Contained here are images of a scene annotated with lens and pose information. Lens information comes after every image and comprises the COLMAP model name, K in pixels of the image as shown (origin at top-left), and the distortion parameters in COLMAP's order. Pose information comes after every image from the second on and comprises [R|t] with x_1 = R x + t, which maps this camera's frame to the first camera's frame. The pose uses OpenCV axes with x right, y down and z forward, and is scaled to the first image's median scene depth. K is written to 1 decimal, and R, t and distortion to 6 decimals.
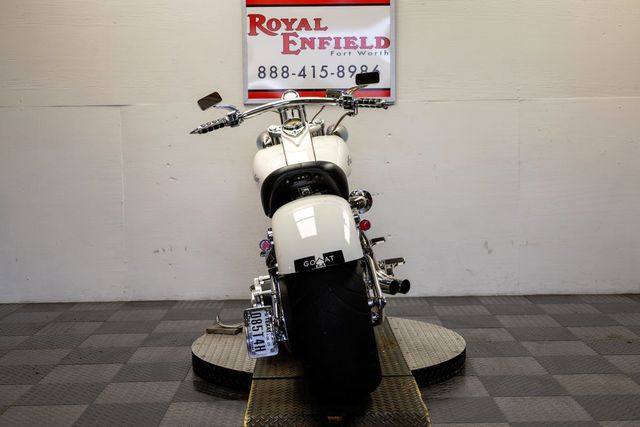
lens RADIAL K [[899.5, 0, 325.7], [0, 899.5, 216.9], [0, 0, 1]] dist [0.004472, 0.000000]
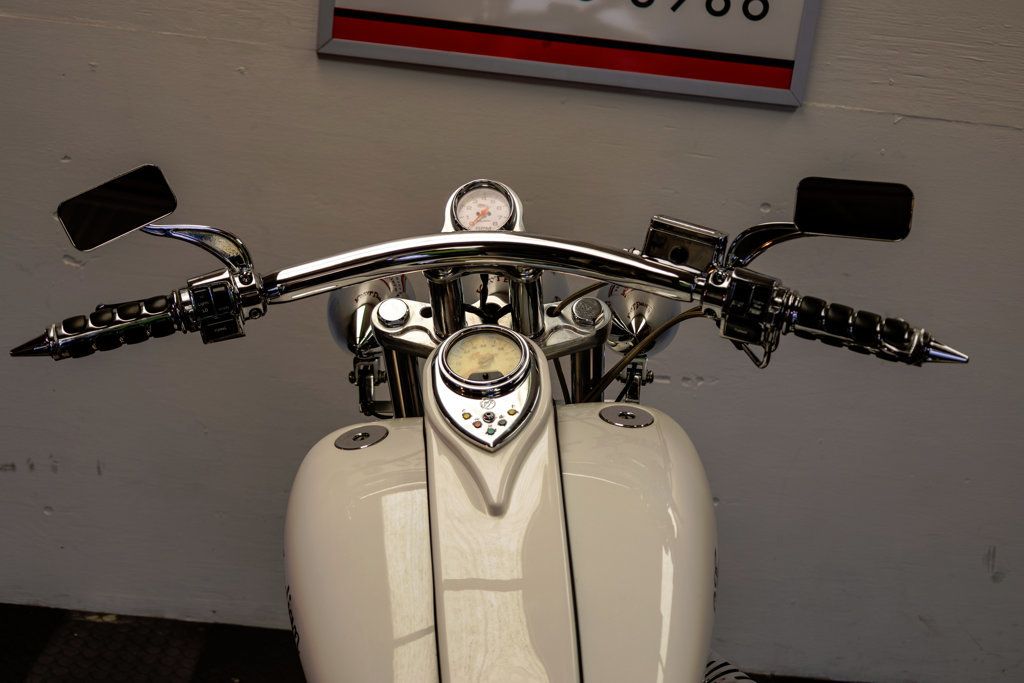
lens RADIAL K [[1439.3, 0, 515.8], [0, 1439.3, 333.6], [0, 0, 1]] dist [0.004472, 0.000000]
pose [[0.991870, 0.118683, 0.045908, -0.034907], [-0.125504, 0.971967, 0.198818, -0.138894], [-0.021025, -0.202963, 0.978961, 0.499778]]
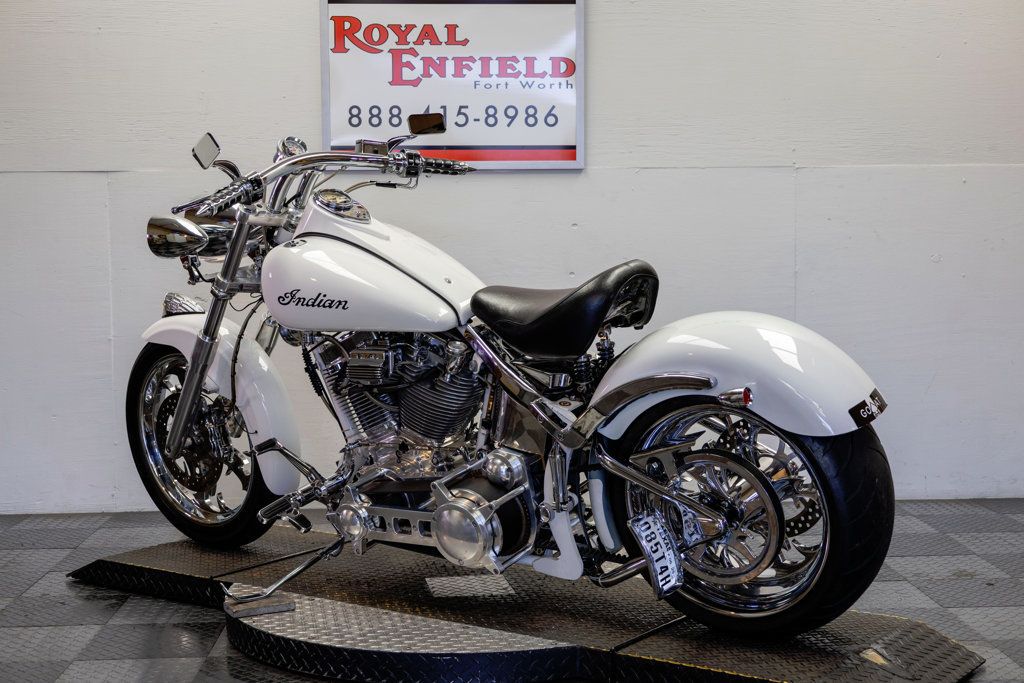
lens RADIAL K [[1439.3, 0, 518.8], [0, 1439.3, 343.8], [0, 0, 1]] dist [0.004472, 0.000000]
pose [[0.999327, 0.003359, 0.036528, 0.001199], [-0.002681, 0.999824, -0.018590, 0.002752], [-0.036584, 0.018480, 0.999160, 0.072916]]
